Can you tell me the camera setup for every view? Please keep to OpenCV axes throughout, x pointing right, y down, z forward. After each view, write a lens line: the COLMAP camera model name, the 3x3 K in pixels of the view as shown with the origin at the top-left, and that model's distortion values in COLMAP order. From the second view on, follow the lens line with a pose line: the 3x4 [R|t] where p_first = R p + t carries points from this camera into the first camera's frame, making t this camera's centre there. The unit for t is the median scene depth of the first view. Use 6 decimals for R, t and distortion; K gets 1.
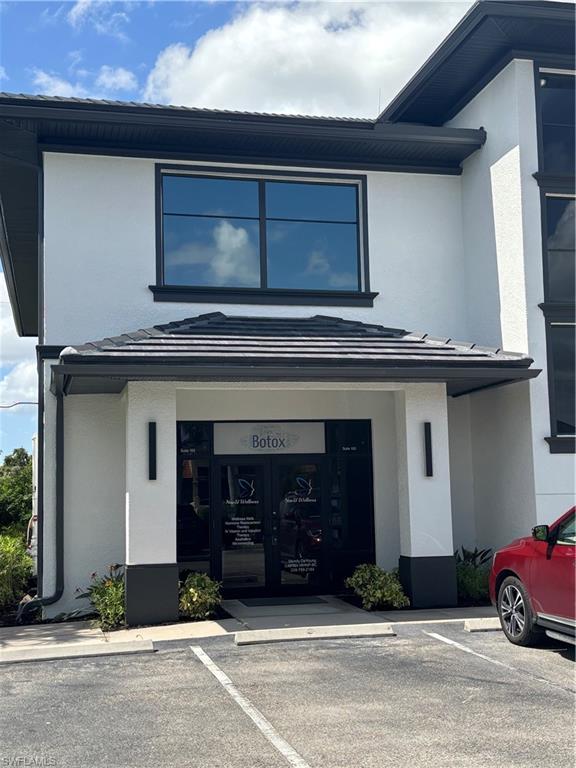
lens RADIAL K [[984.6, 0, 288.0], [0, 984.6, 384.0], [0, 0, 1]] dist [0.017208, 0.009474]
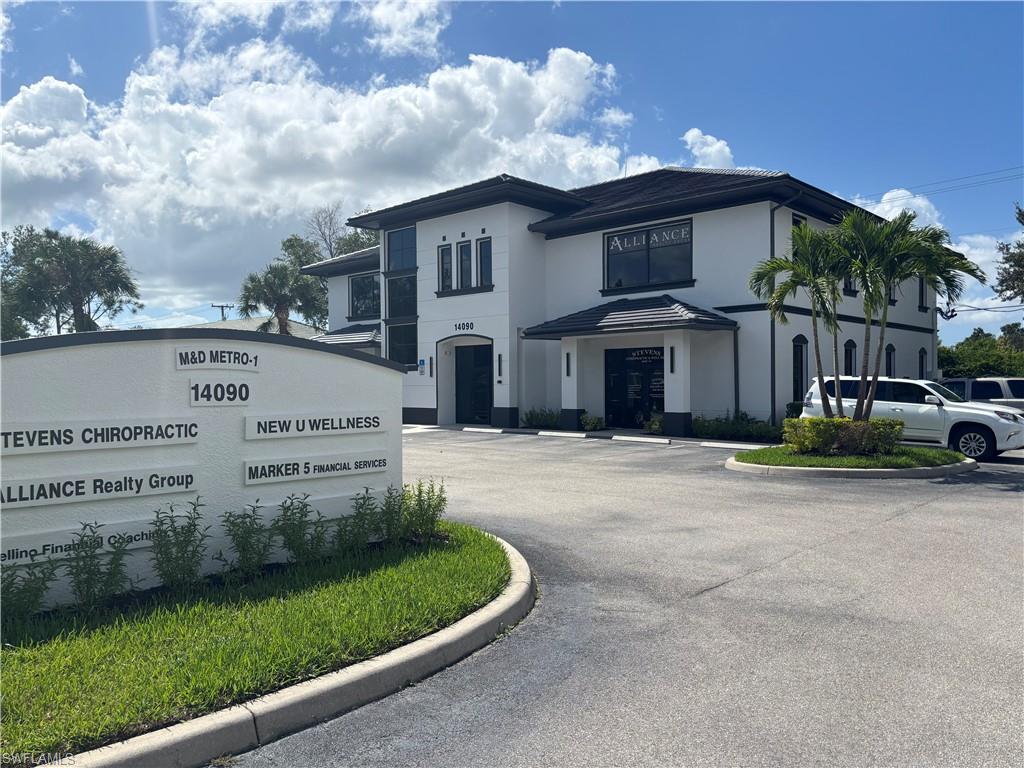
lens RADIAL K [[787.6, 0, 512.0], [0, 787.6, 384.0], [0, 0, 1]] dist [0.080472, -0.000724]
pose [[0.546572, 0.011559, -0.837333, 1.288454], [0.075220, 0.995185, 0.062838, -0.014526], [0.834027, -0.097330, 0.543070, -0.170883]]
